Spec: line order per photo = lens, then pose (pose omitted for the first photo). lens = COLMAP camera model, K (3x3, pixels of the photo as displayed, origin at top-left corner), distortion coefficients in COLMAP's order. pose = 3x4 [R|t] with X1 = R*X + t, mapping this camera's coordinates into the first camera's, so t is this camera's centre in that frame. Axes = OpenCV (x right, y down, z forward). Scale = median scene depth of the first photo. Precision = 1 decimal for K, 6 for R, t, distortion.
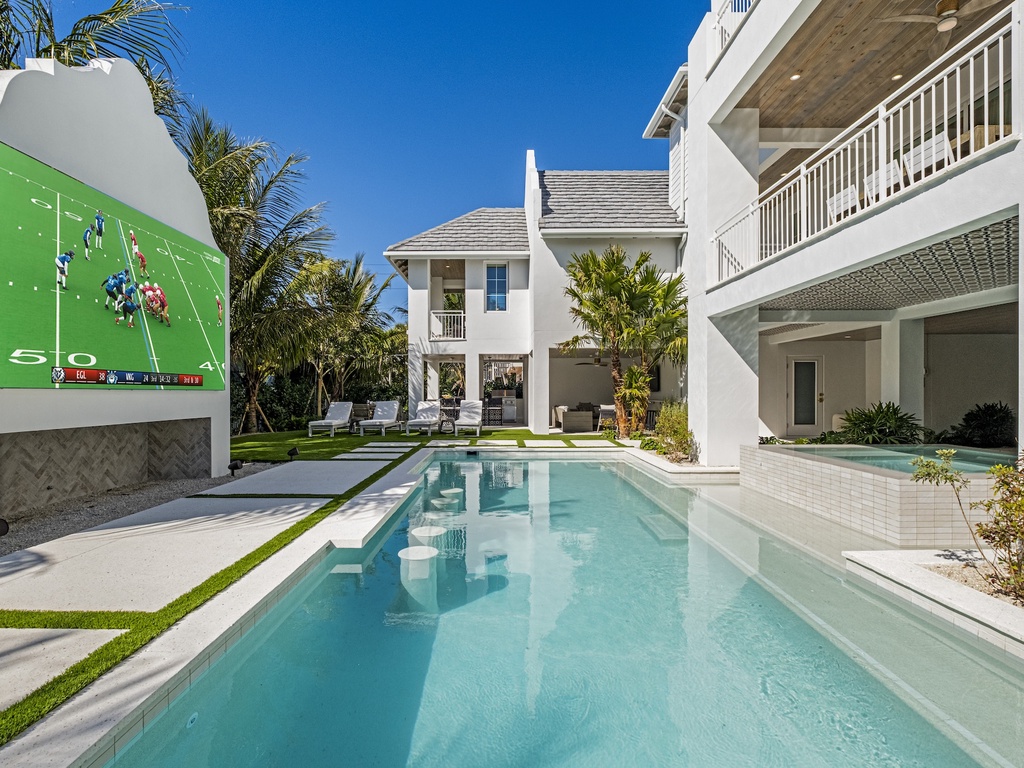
lens RADIAL K [[513.9, 0, 511.3], [0, 513.9, 388.2], [0, 0, 1]] dist [0.003364, -0.002828]
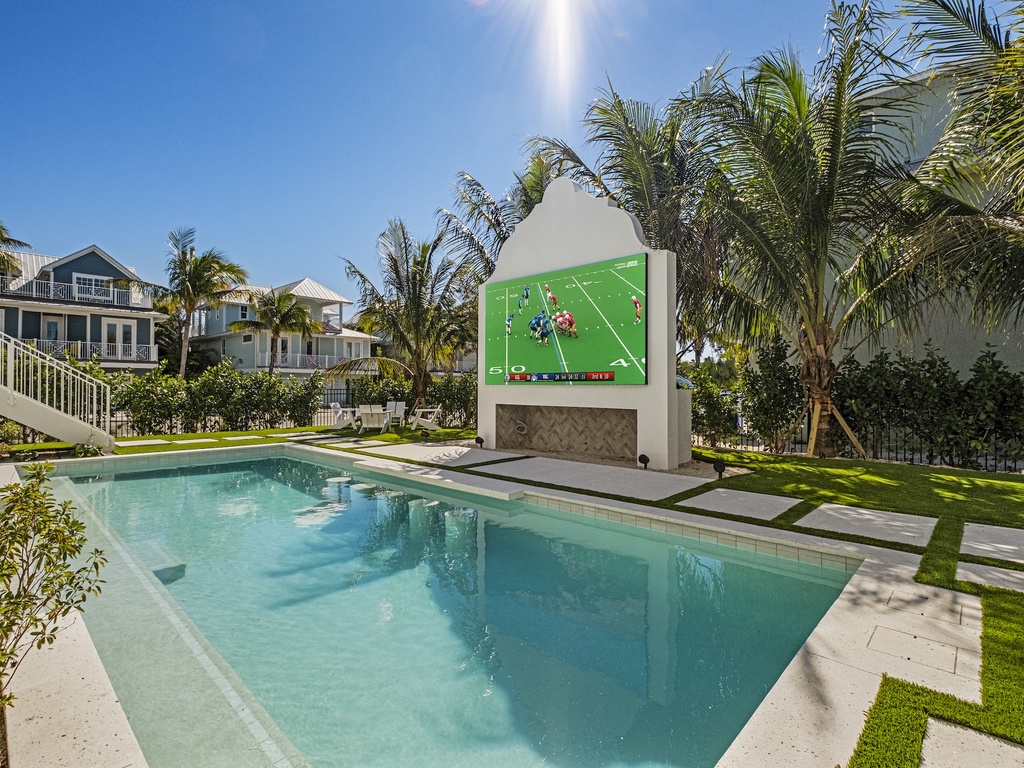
lens RADIAL K [[513.9, 0, 513.3], [0, 513.9, 385.7], [0, 0, 1]] dist [0.003364, -0.002828]
pose [[-0.686796, 0.001412, -0.726849, 0.451560], [0.006917, 0.999966, -0.004593, 0.011882], [0.726817, -0.008182, -0.686782, 1.872065]]
